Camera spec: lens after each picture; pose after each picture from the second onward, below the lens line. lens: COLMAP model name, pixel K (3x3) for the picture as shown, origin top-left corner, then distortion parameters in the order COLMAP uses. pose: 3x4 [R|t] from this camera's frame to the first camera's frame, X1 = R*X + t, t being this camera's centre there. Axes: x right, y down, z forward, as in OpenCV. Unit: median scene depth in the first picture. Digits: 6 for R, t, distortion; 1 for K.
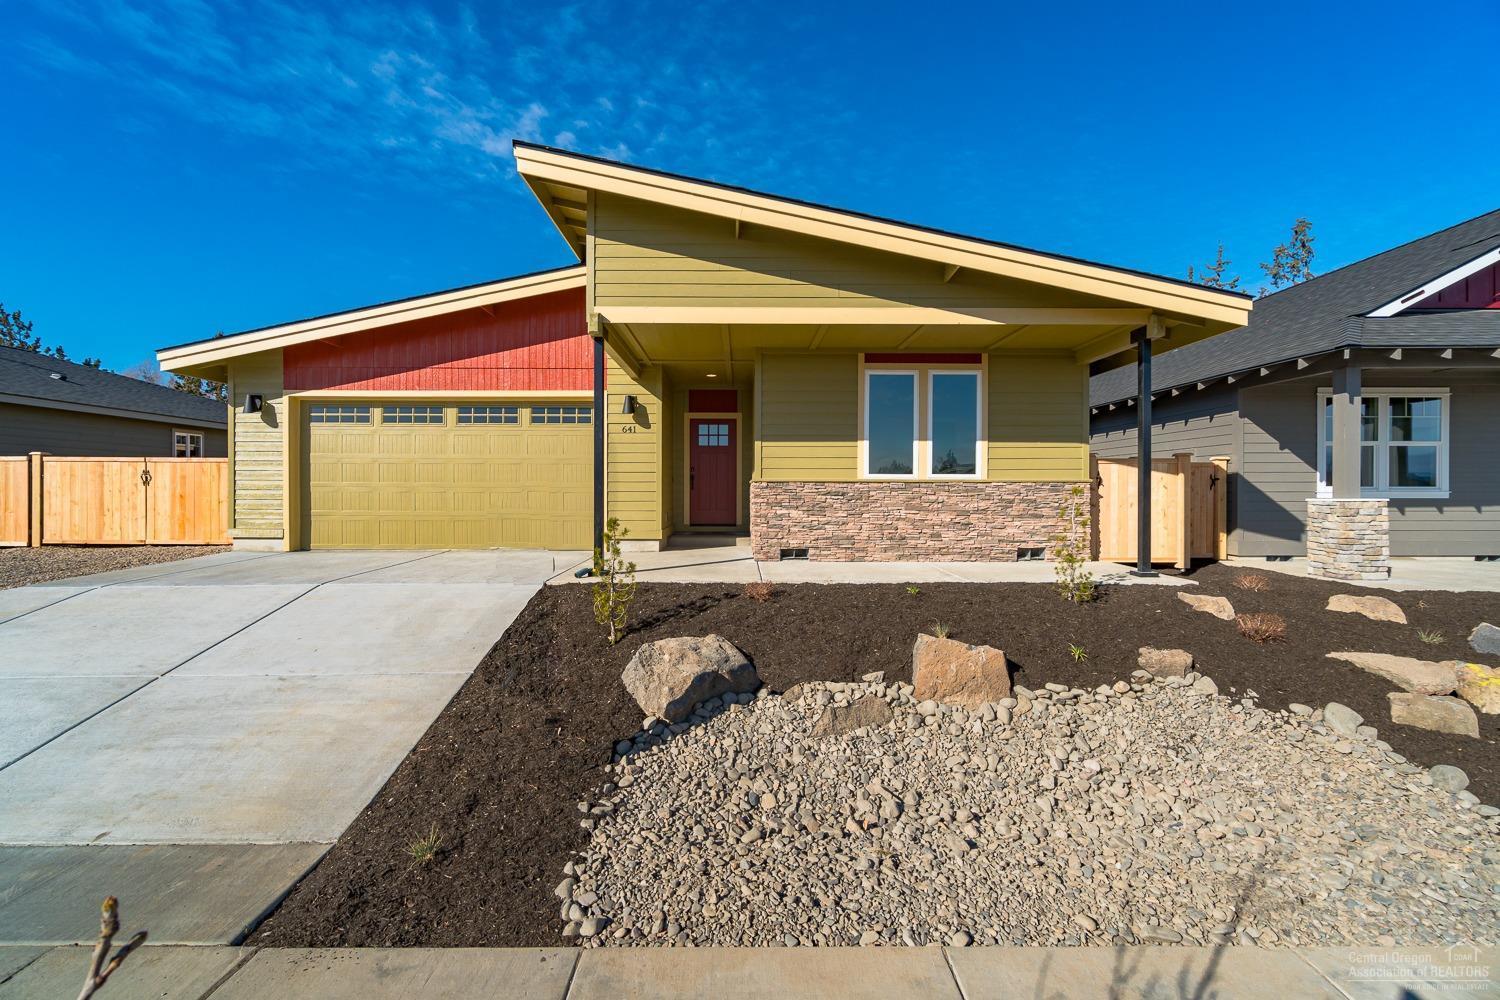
lens RADIAL K [[636.2, 0, 750.0], [0, 636.2, 500.0], [0, 0, 1]] dist [0.002254, 0.000117]
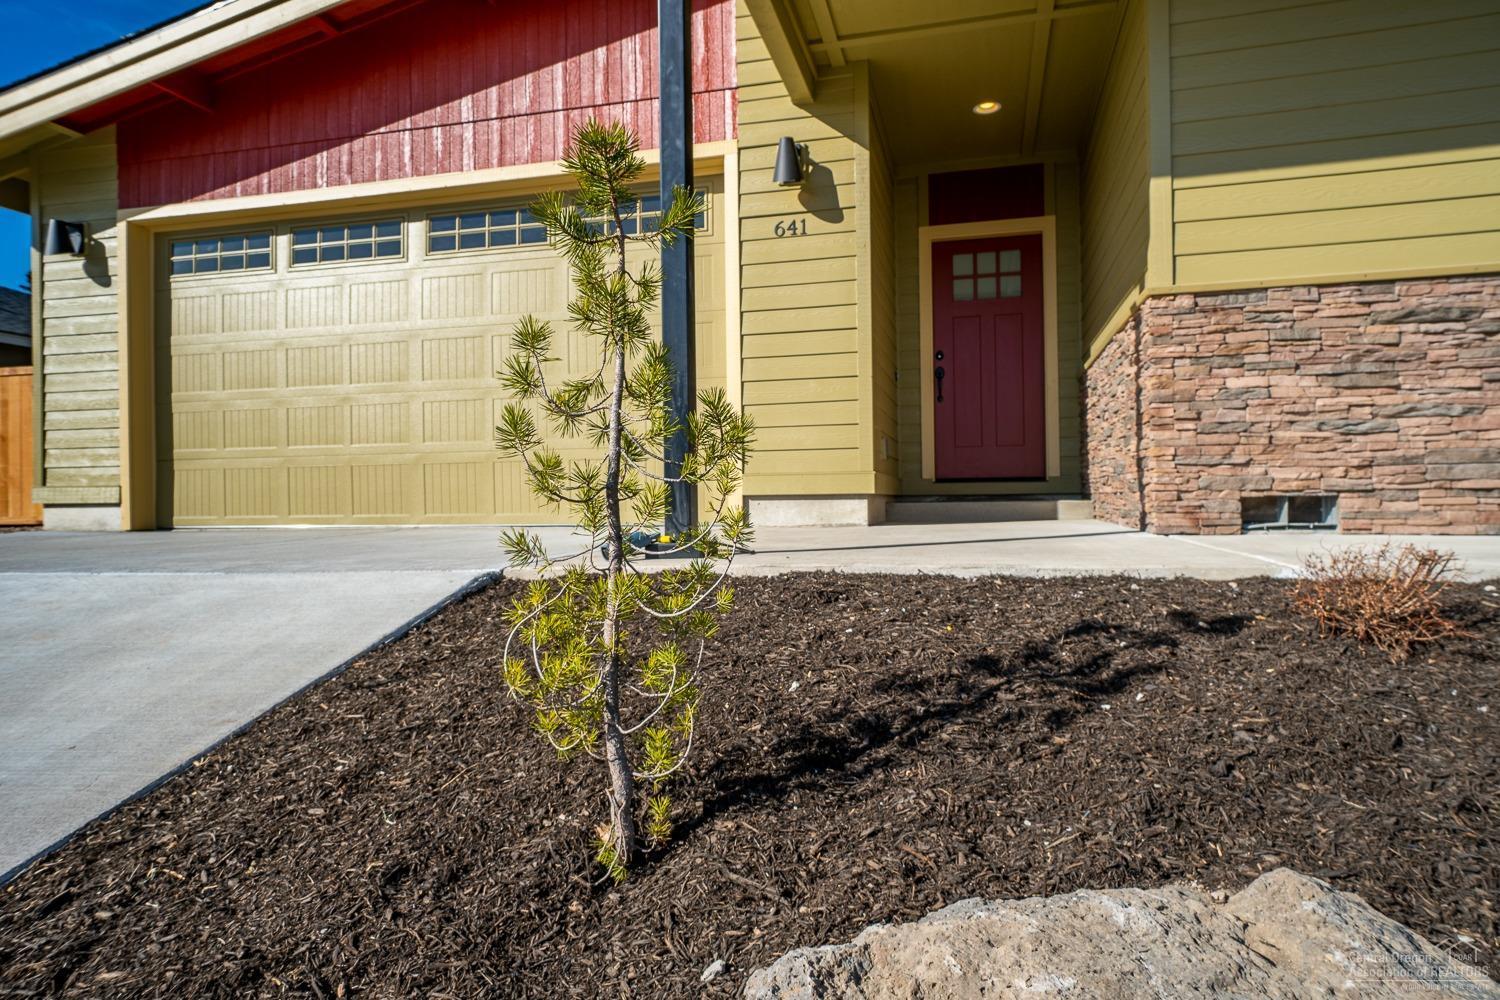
lens RADIAL K [[933.1, 0, 750.0], [0, 933.1, 500.0], [0, 0, 1]] dist [0.008132, 0.002118]
pose [[0.965706, -0.015752, -0.259161, -0.070027], [0.014027, 0.999865, -0.008505, 0.078128], [0.259260, 0.004578, 0.965797, 0.465657]]
